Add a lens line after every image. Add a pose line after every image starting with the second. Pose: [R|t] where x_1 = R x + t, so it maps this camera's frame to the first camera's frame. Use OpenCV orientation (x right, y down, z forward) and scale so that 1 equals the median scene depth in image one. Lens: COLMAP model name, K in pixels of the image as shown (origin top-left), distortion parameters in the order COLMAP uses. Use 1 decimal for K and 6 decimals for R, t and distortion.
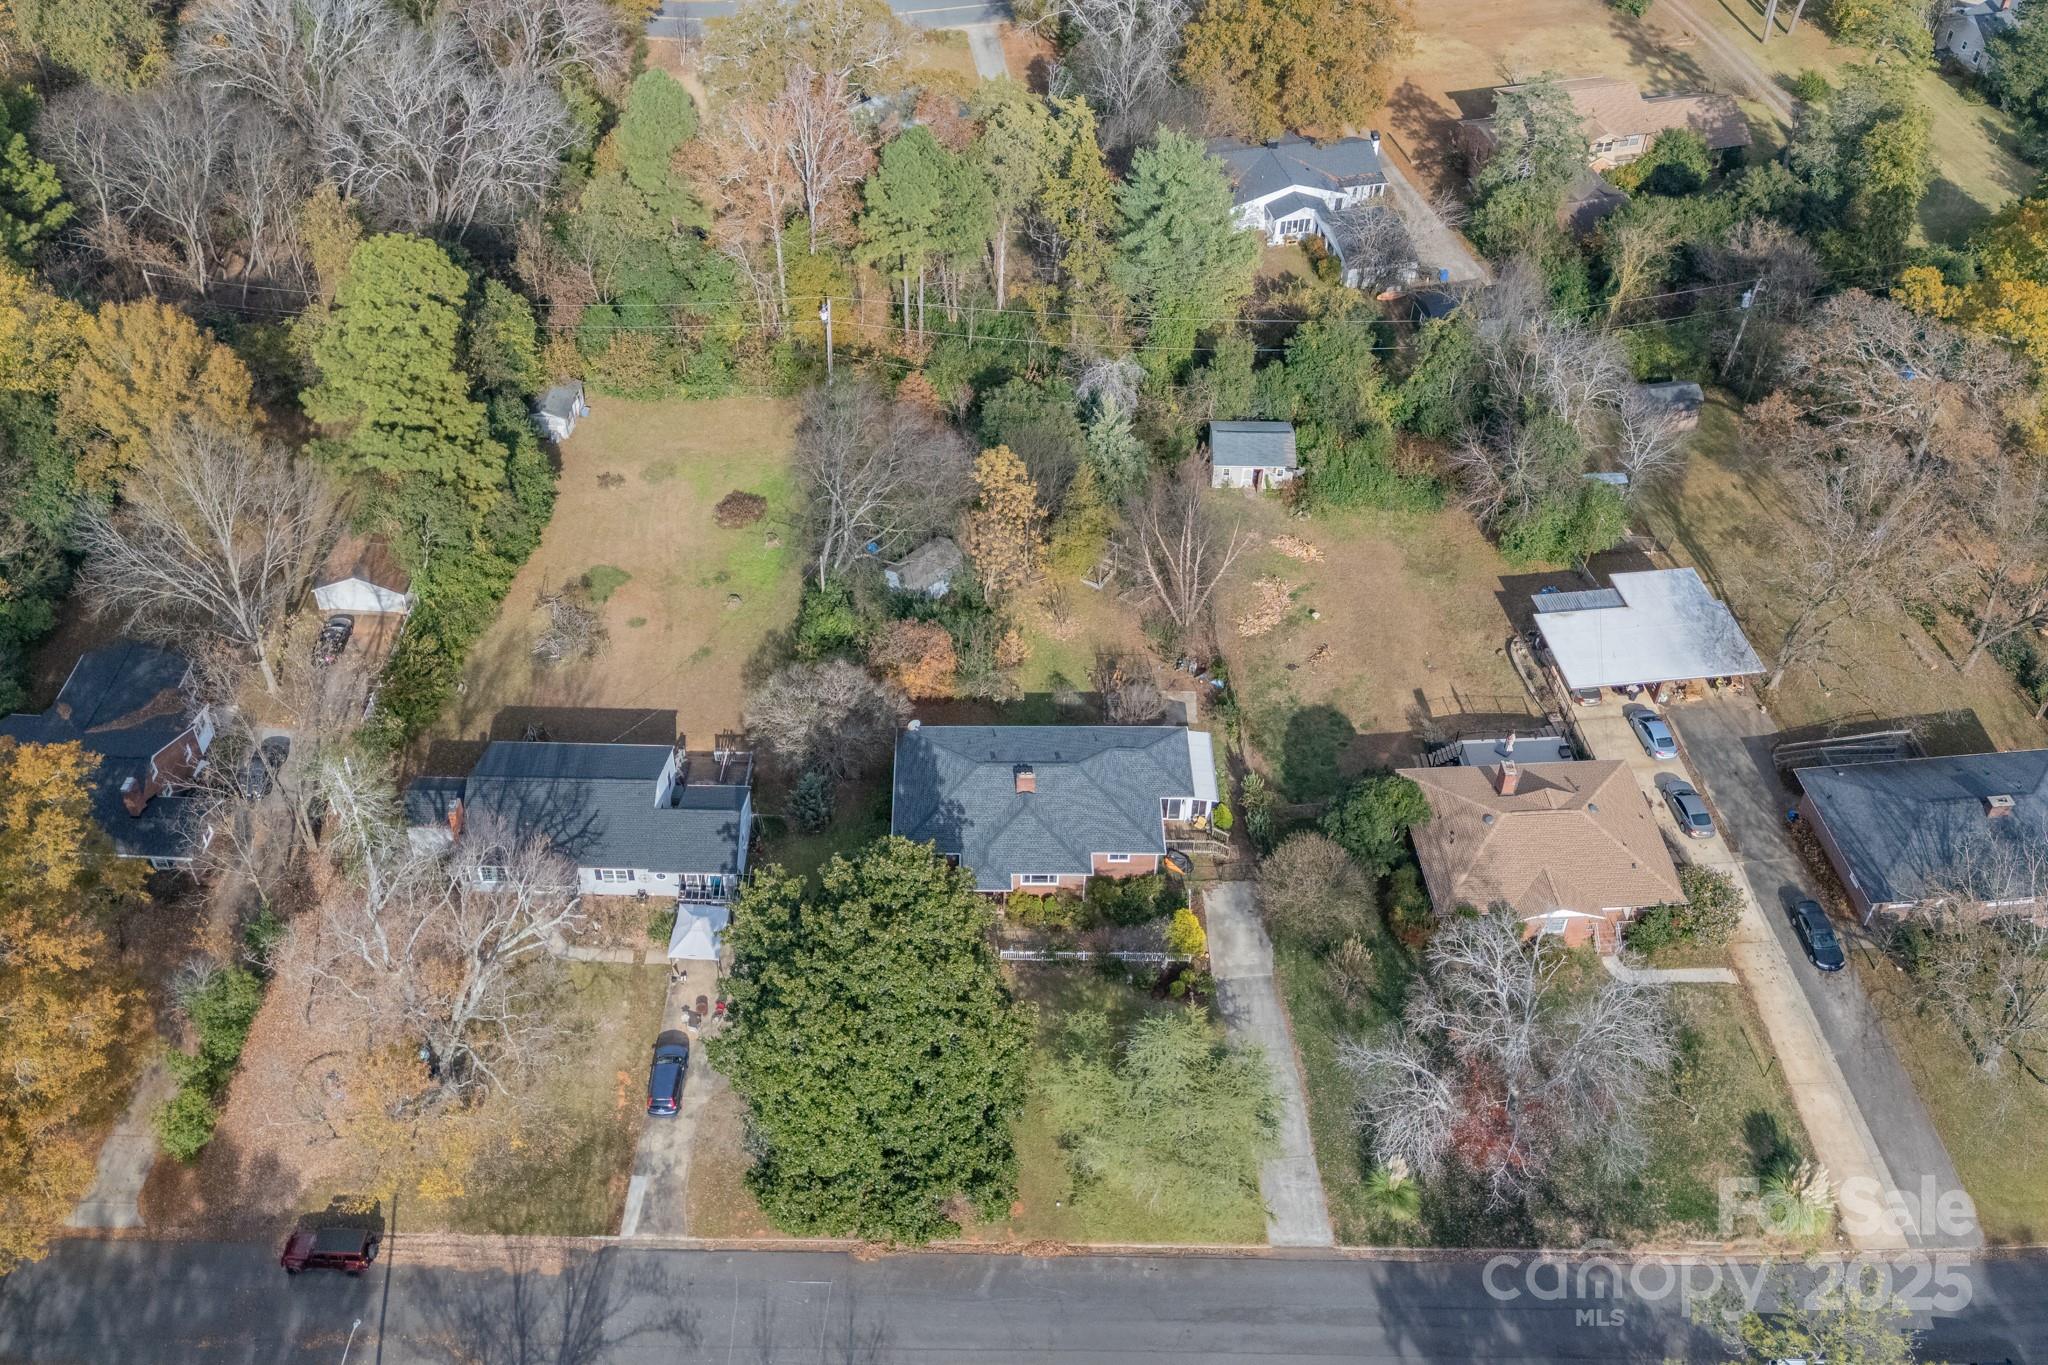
lens RADIAL K [[1382.3, 0, 1001.6], [0, 1382.3, 686.0], [0, 0, 1]] dist [0.062197, -0.004651]
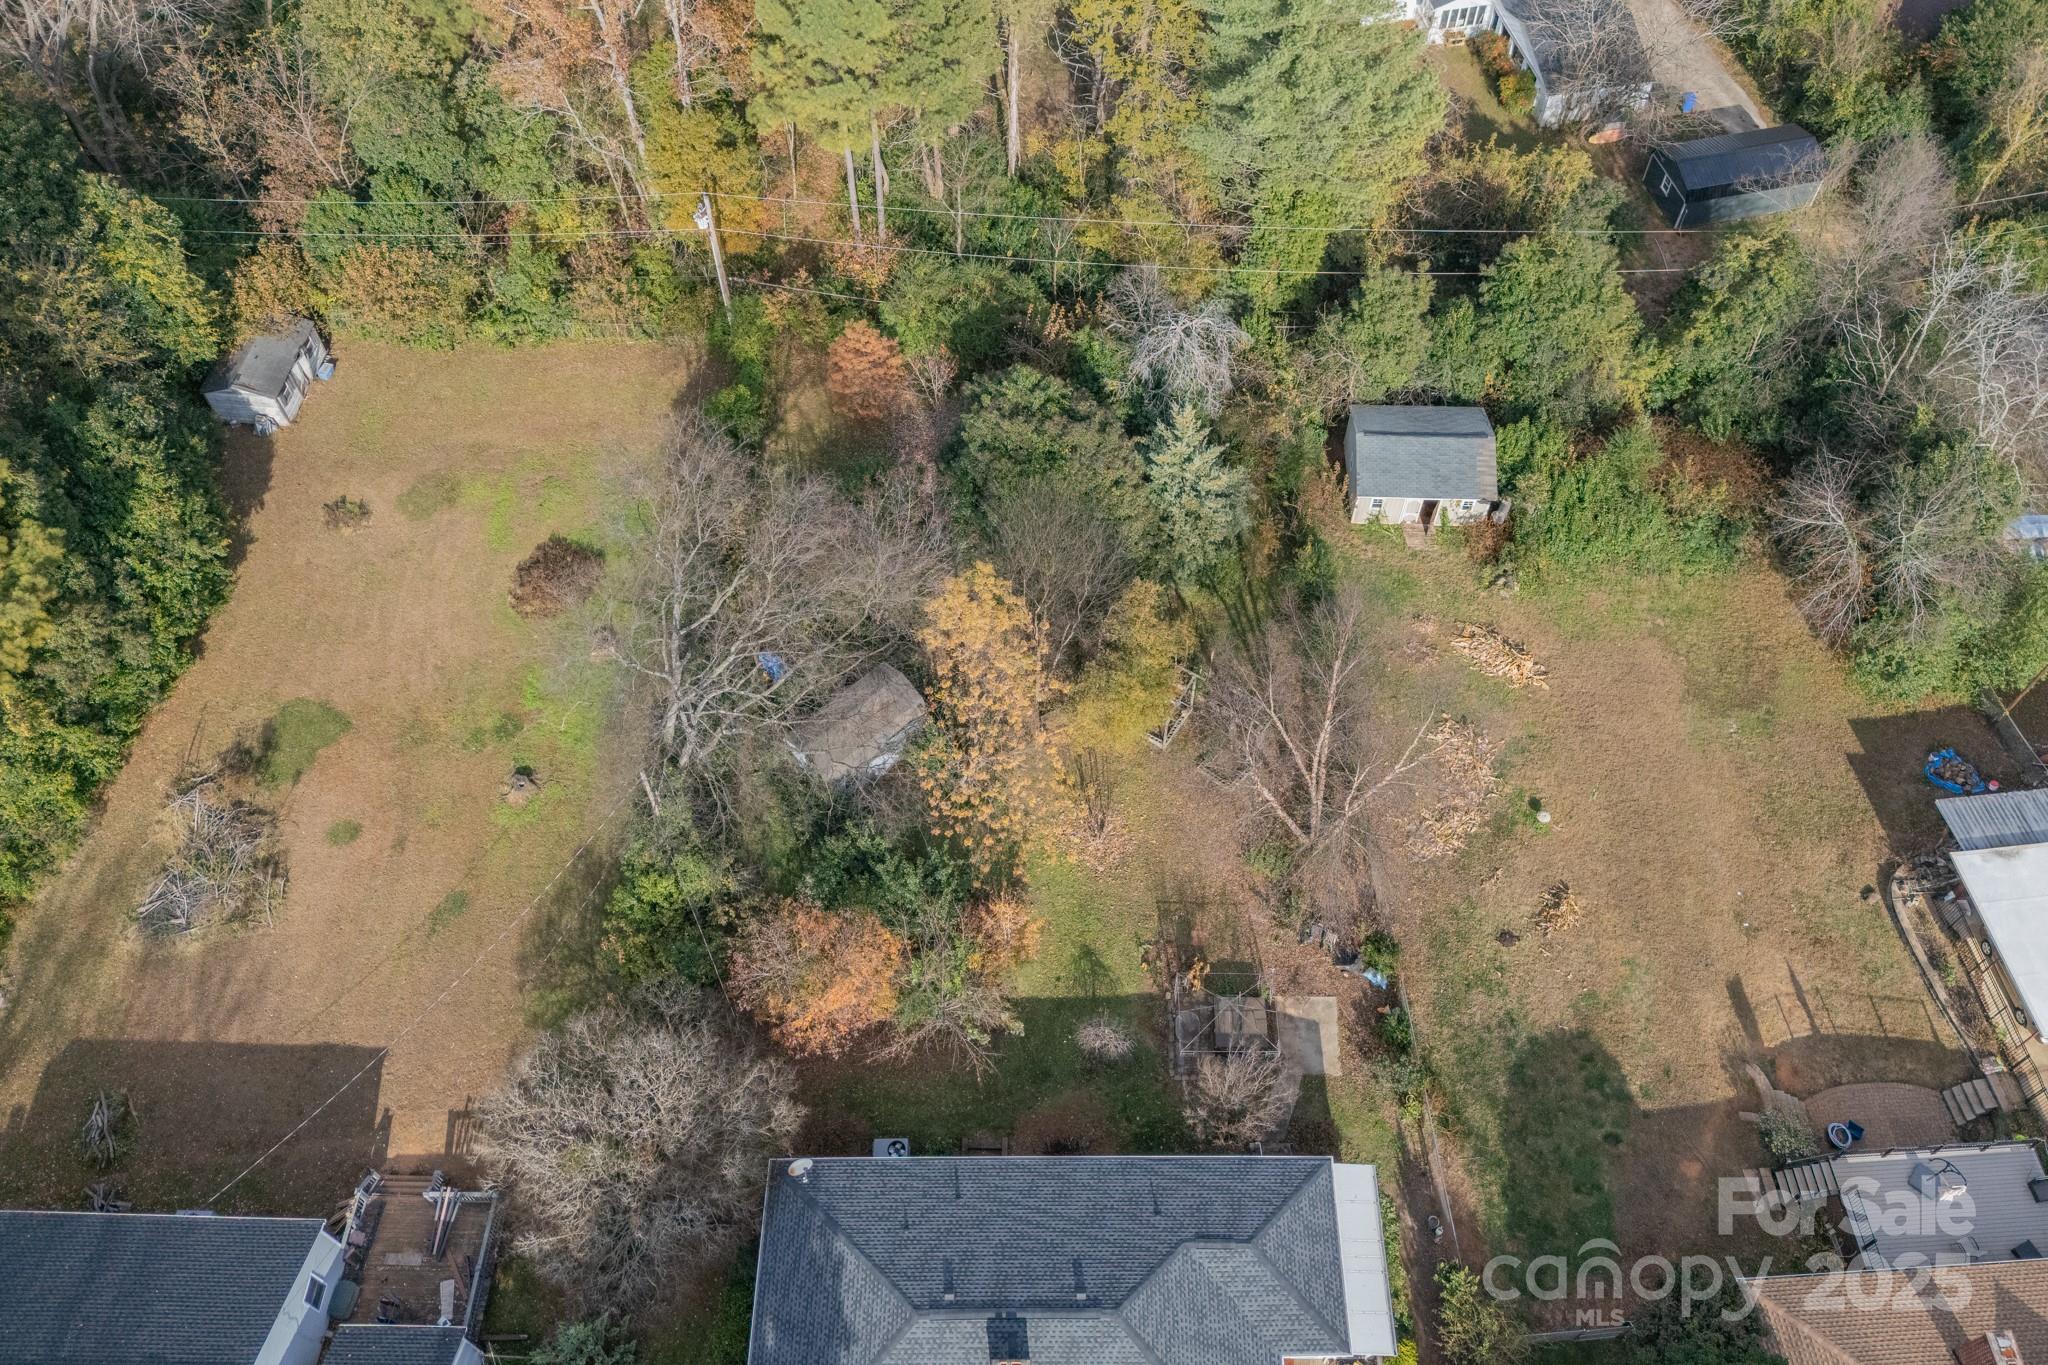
lens RADIAL K [[1467.1, 0, 1046.2], [0, 1467.1, 677.9], [0, 0, 1]] dist [0.037836, -0.010580]
pose [[0.999993, 0.003665, -0.000510, 0.020930], [-0.003547, 0.988667, 0.150080, -0.183306], [0.001054, -0.150077, 0.988674, 0.380773]]
